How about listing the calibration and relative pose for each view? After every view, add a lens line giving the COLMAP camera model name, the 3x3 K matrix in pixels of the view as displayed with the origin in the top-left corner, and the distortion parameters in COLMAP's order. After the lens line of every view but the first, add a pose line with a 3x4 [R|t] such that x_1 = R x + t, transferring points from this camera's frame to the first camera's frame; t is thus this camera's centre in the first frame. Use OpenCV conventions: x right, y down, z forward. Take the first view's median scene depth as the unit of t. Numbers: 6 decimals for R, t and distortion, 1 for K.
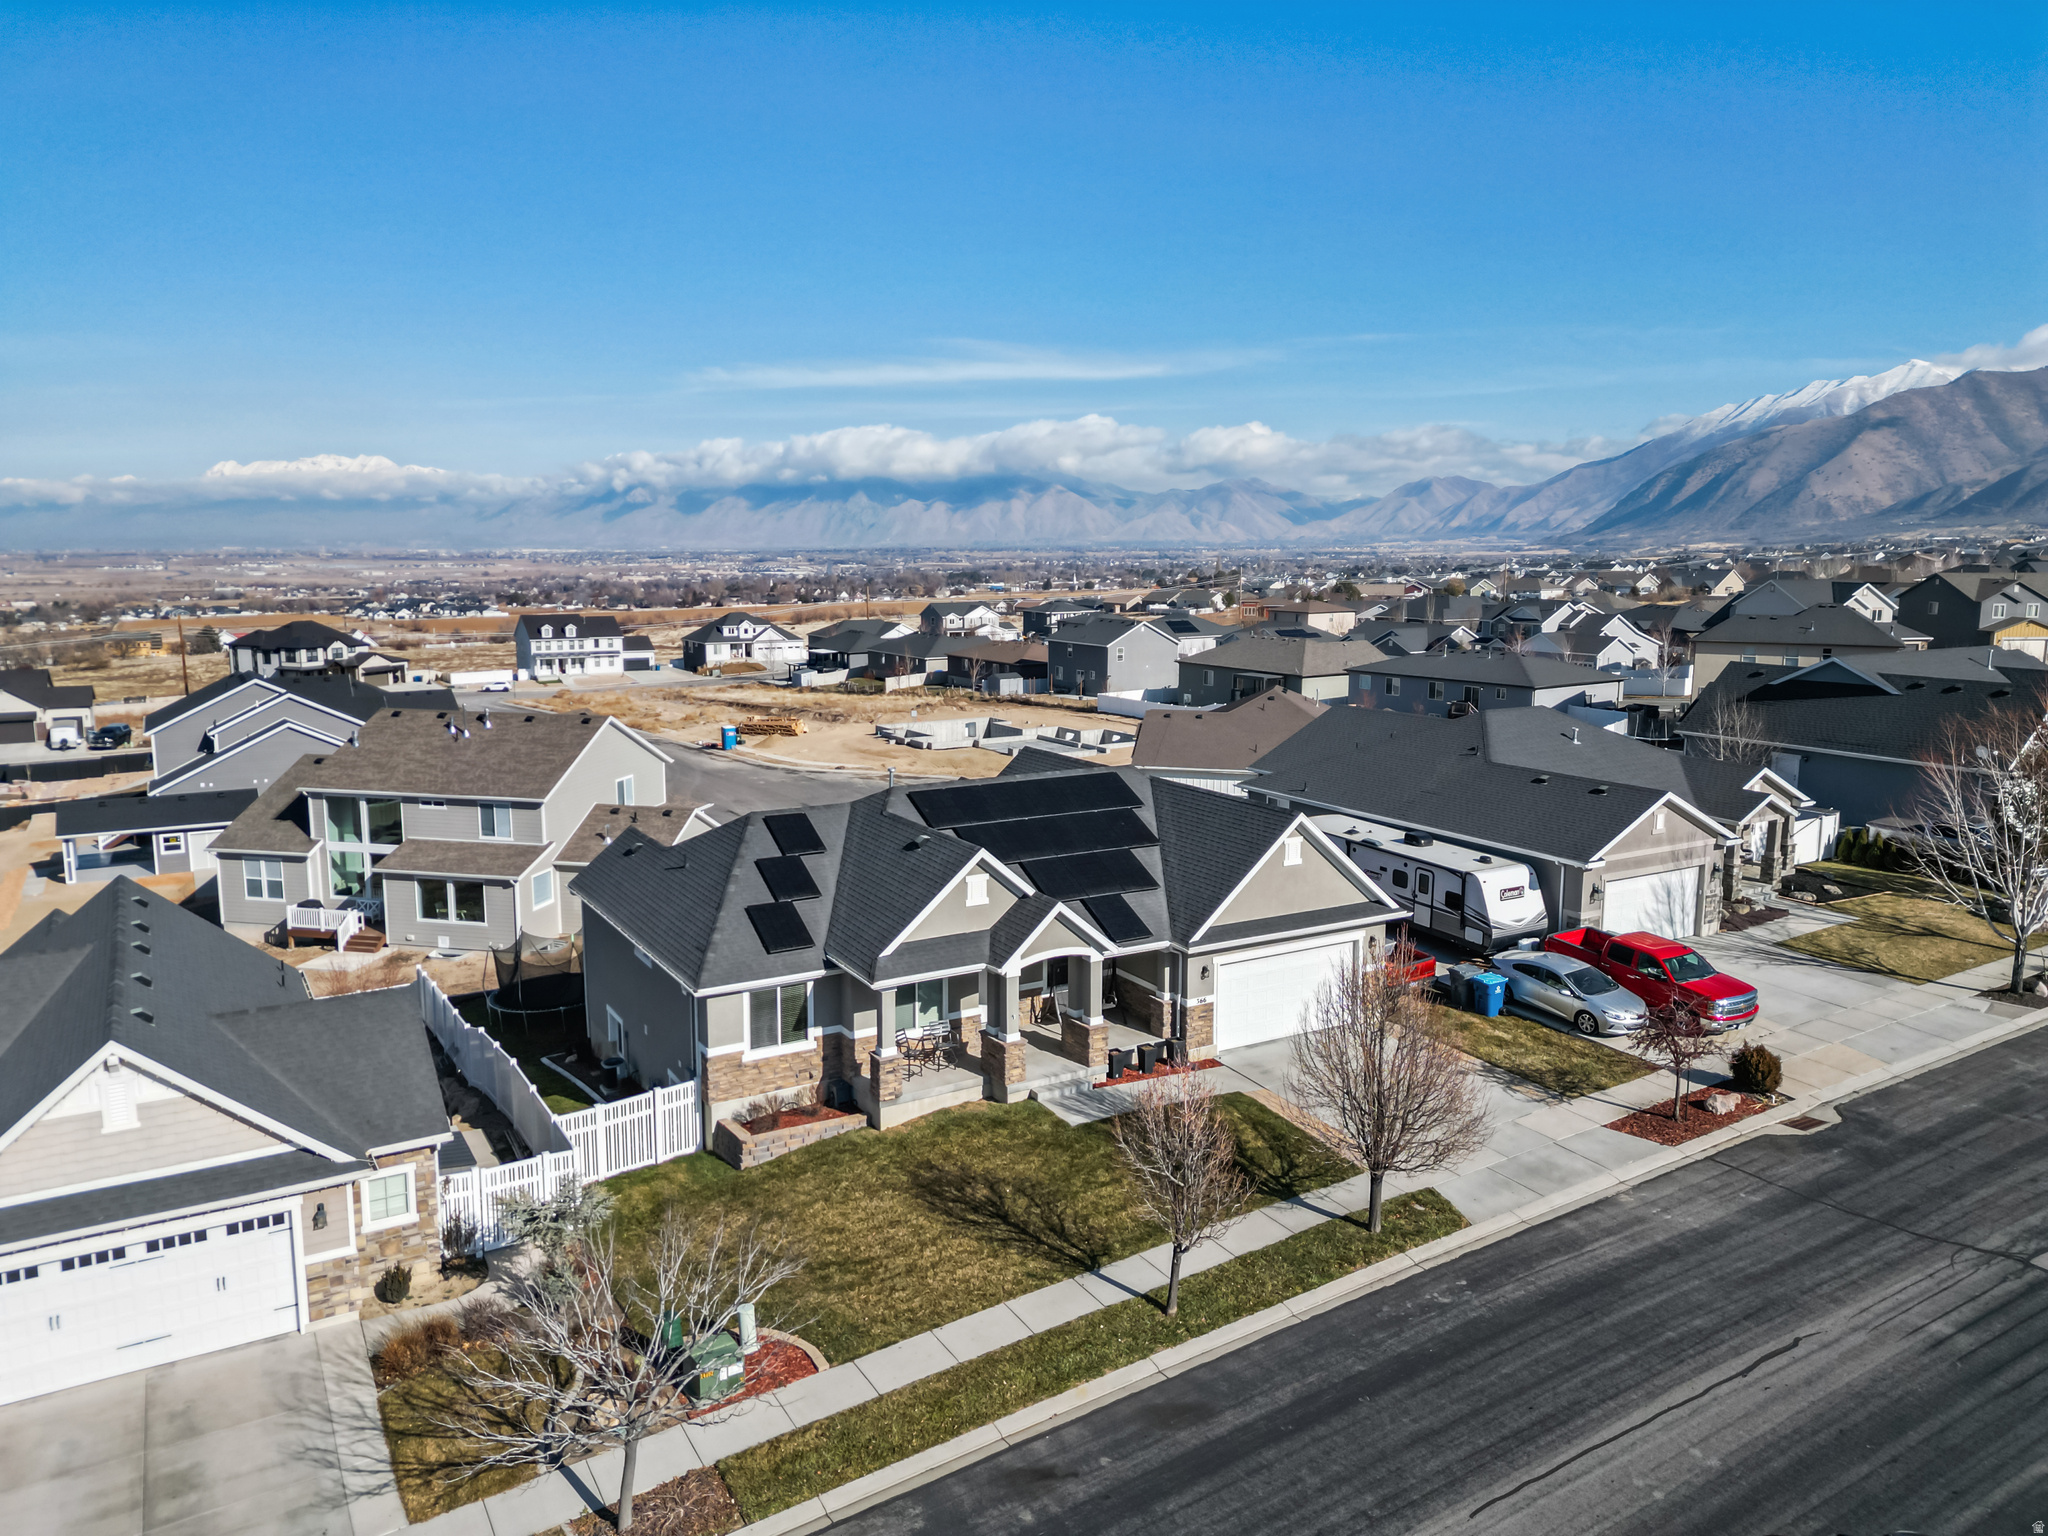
lens RADIAL K [[1425.5, 0, 1024.0], [0, 1425.5, 768.0], [0, 0, 1]] dist [0.083952, -0.084133]
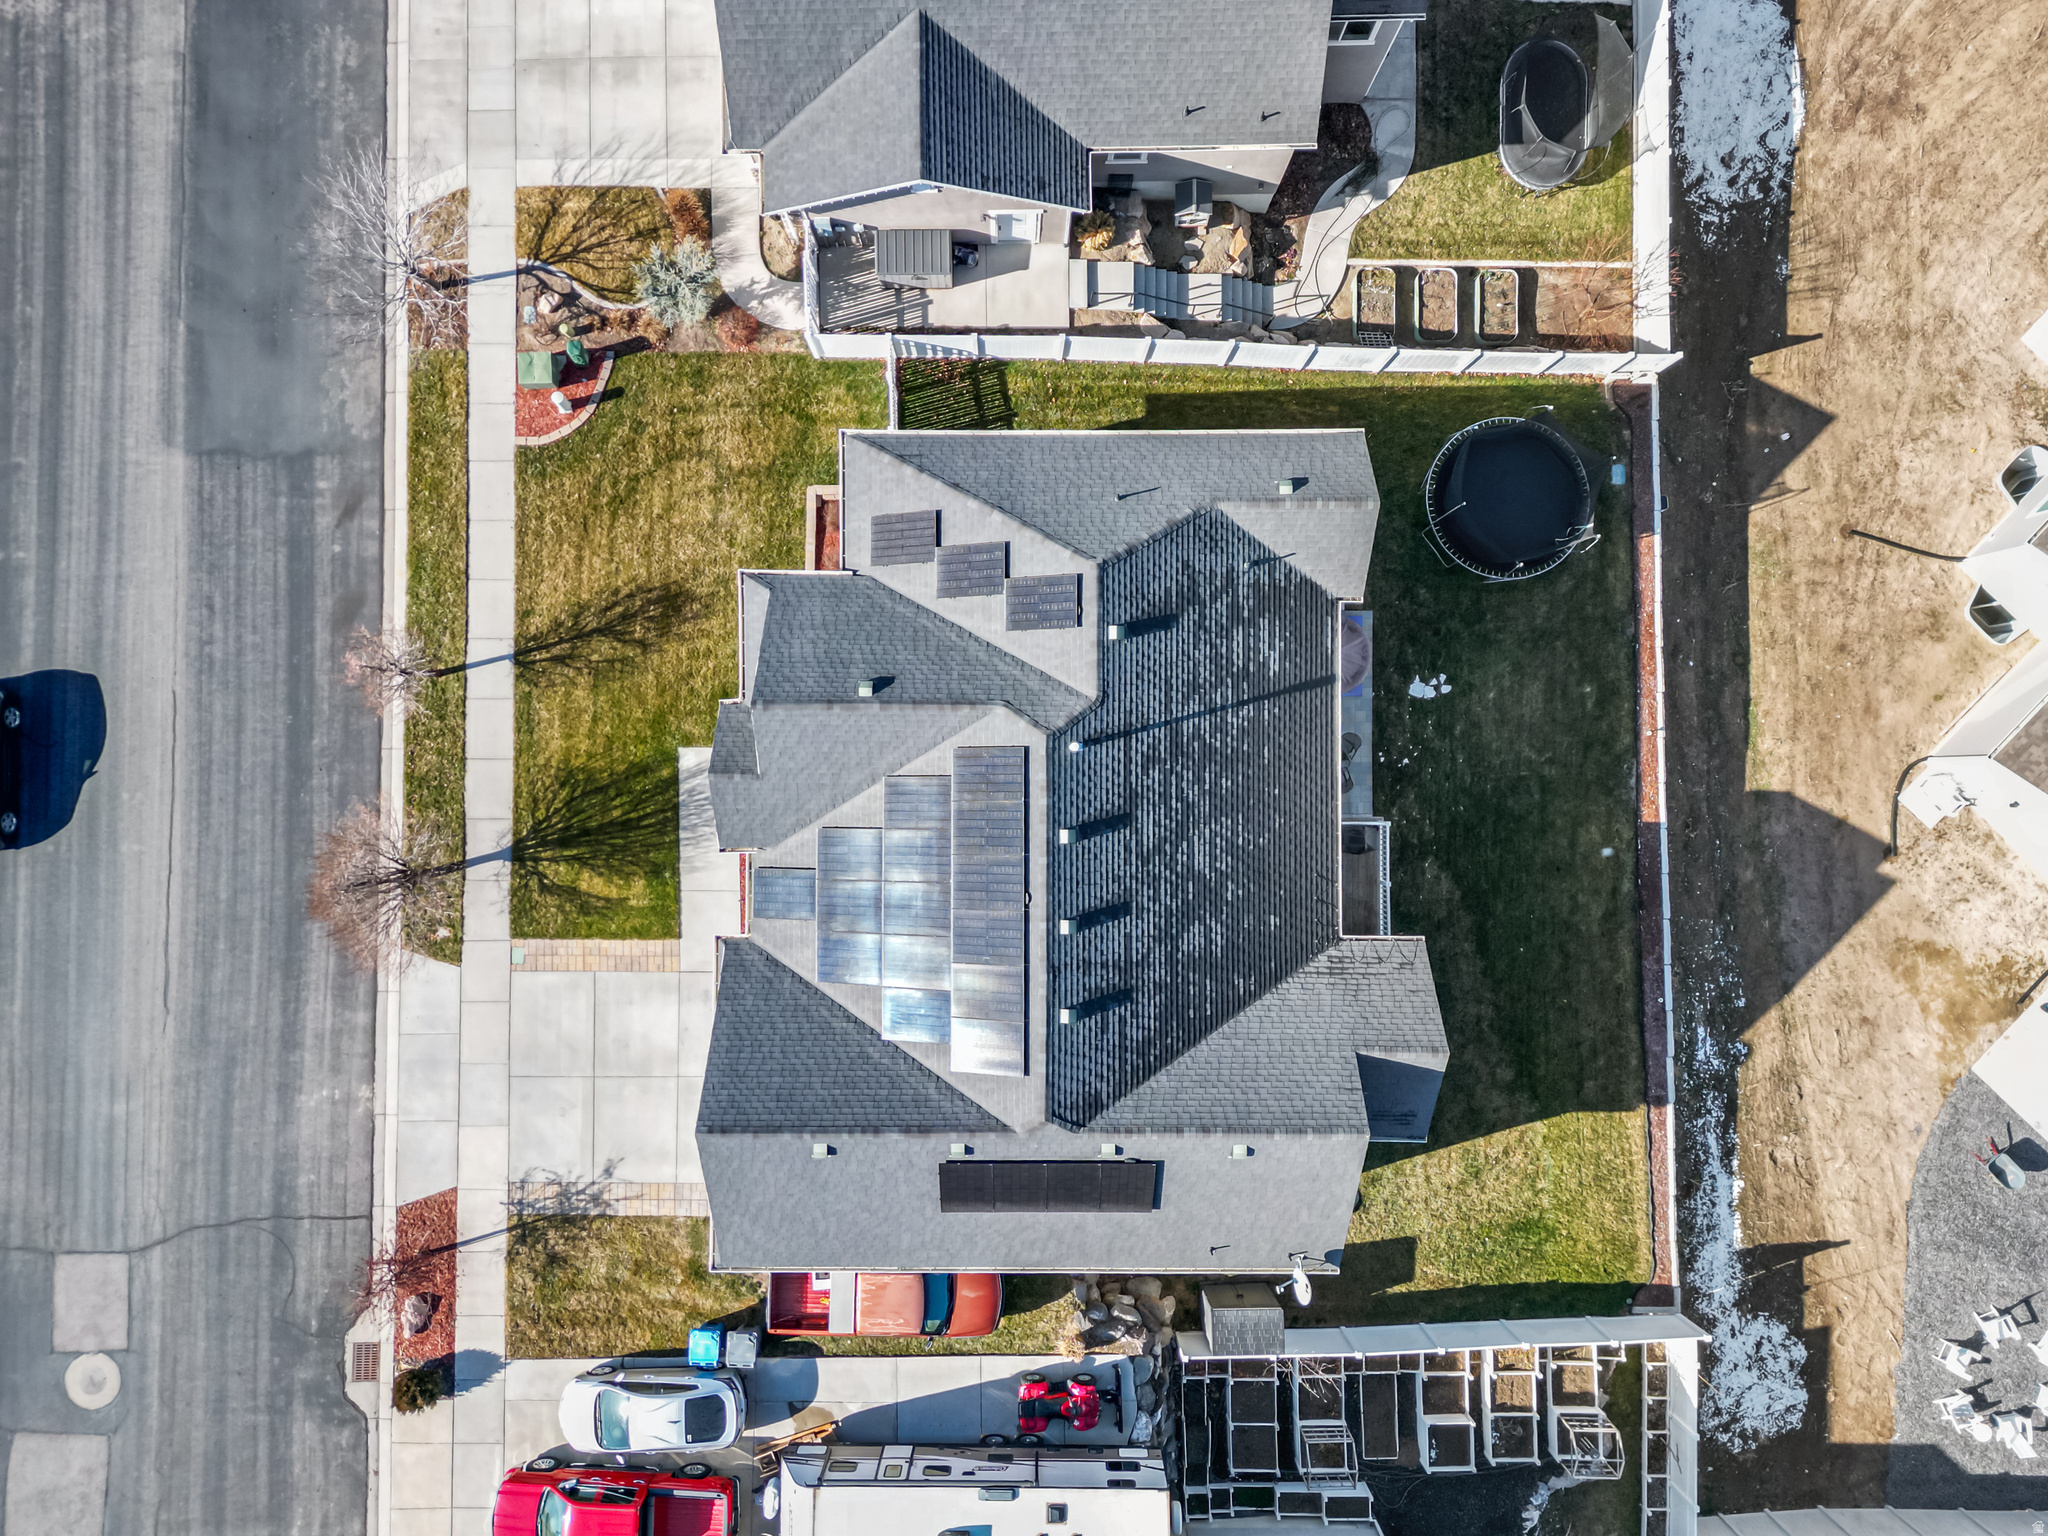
lens RADIAL K [[1425.5, 0, 1024.0], [0, 1425.5, 768.0], [0, 0, 1]] dist [0.083952, -0.084133]
pose [[-0.512734, 0.858547, 0.000348, -0.012561], [-0.122486, -0.073551, 0.989741, -0.121482], [0.849765, 0.507432, 0.142873, 0.149091]]
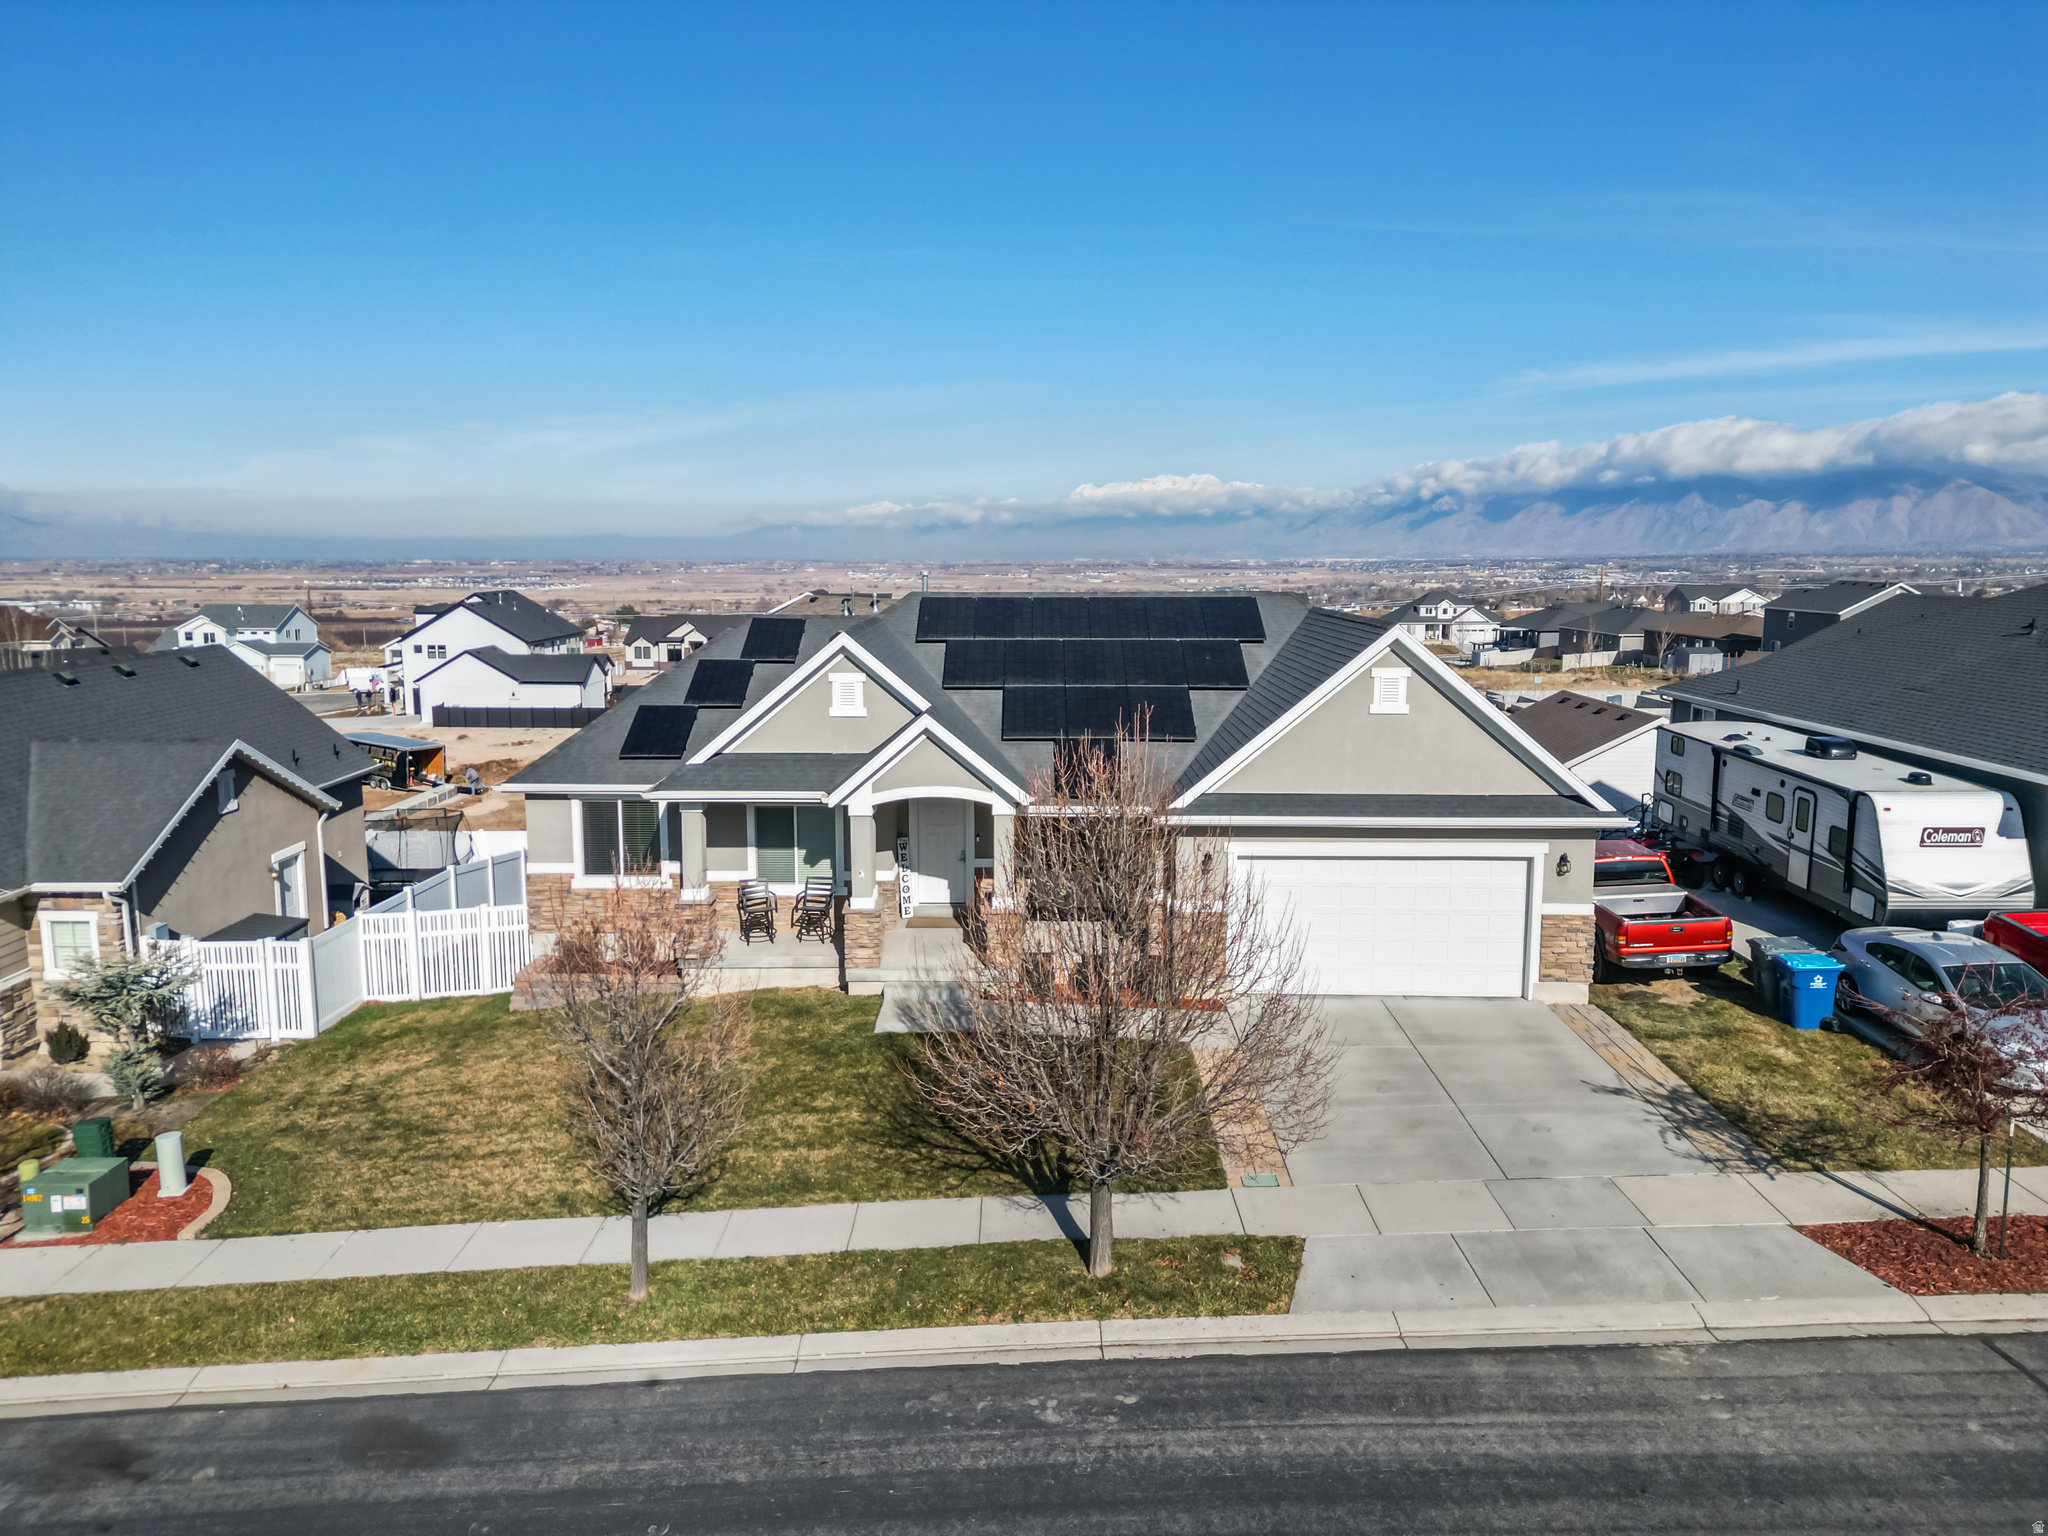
lens RADIAL K [[1425.5, 0, 1024.0], [0, 1425.5, 768.0], [0, 0, 1]] dist [0.083952, -0.084133]
pose [[0.855752, 0.075637, -0.511828, 0.059539], [-0.079762, 0.996717, 0.013934, 0.015234], [0.511202, 0.028901, 0.858975, 0.062570]]
